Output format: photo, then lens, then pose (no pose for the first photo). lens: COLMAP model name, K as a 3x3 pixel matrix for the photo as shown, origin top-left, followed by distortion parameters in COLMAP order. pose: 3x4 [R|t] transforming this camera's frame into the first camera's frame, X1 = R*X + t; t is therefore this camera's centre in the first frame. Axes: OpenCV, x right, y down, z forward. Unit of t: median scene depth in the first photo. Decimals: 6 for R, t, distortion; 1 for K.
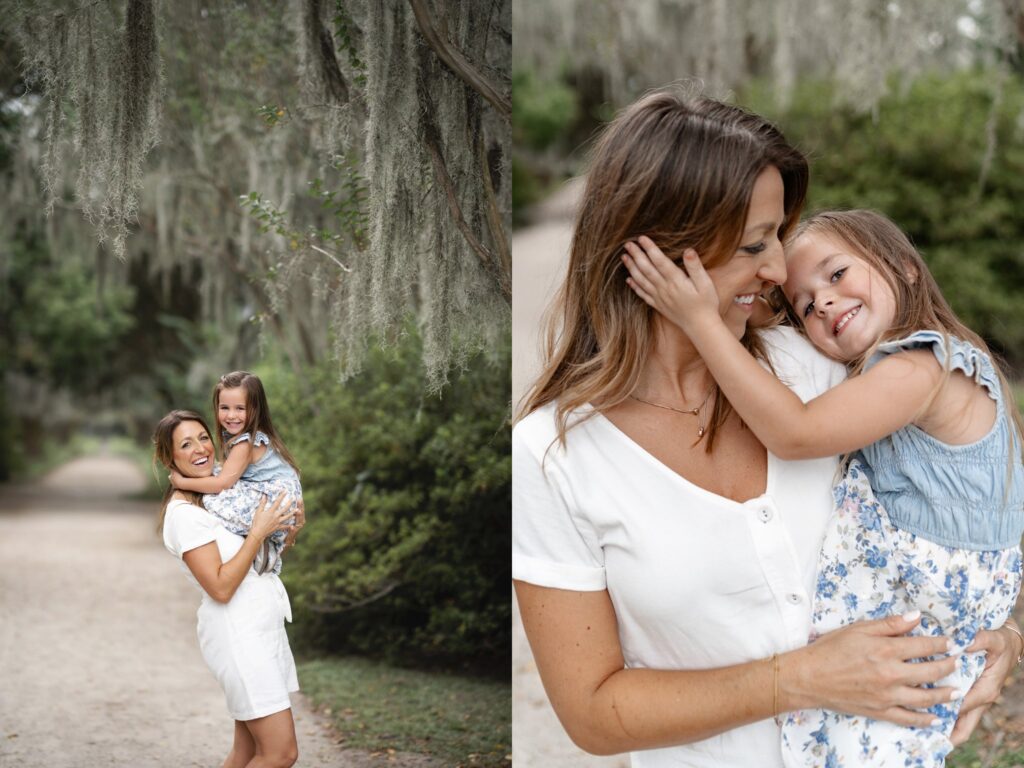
lens RADIAL K [[2695.8, 0, 509.5], [0, 2695.8, 385.1], [0, 0, 1]] dist [-0.273826, 0.000000]
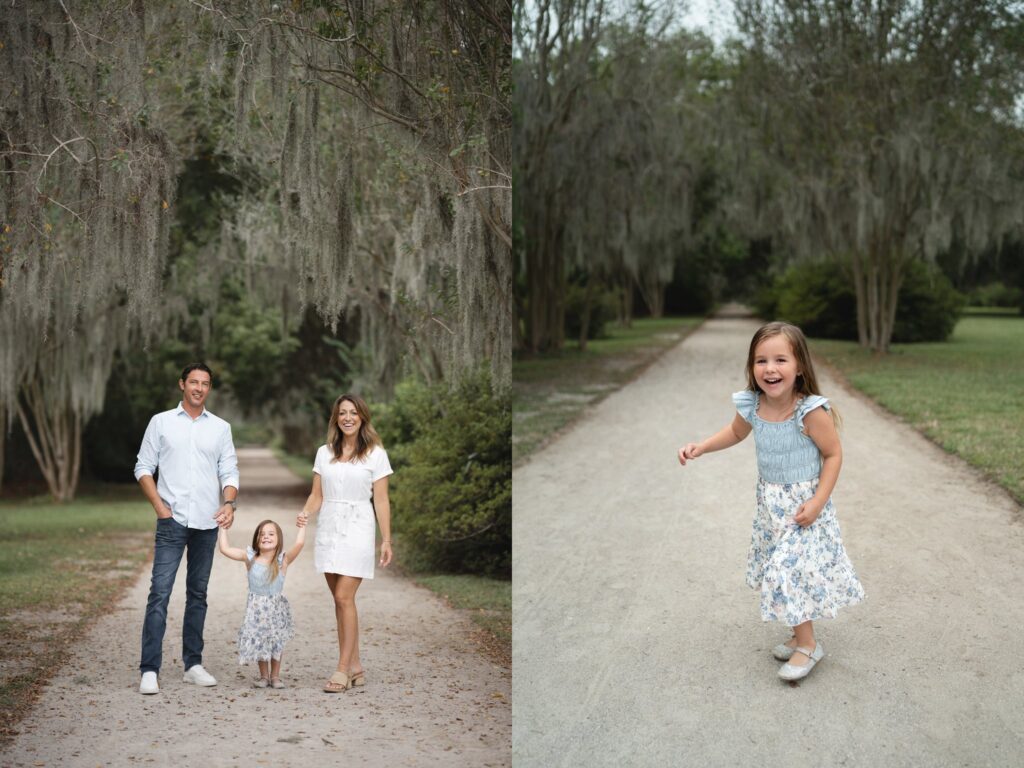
lens RADIAL K [[2695.8, 0, 513.1], [0, 2695.8, 384.5], [0, 0, 1]] dist [-0.273826, 0.000000]
pose [[0.998618, -0.000854, -0.052553, 0.048993], [0.000633, 0.999991, -0.004226, -0.000018], [0.052556, 0.004187, 0.998609, -0.522252]]
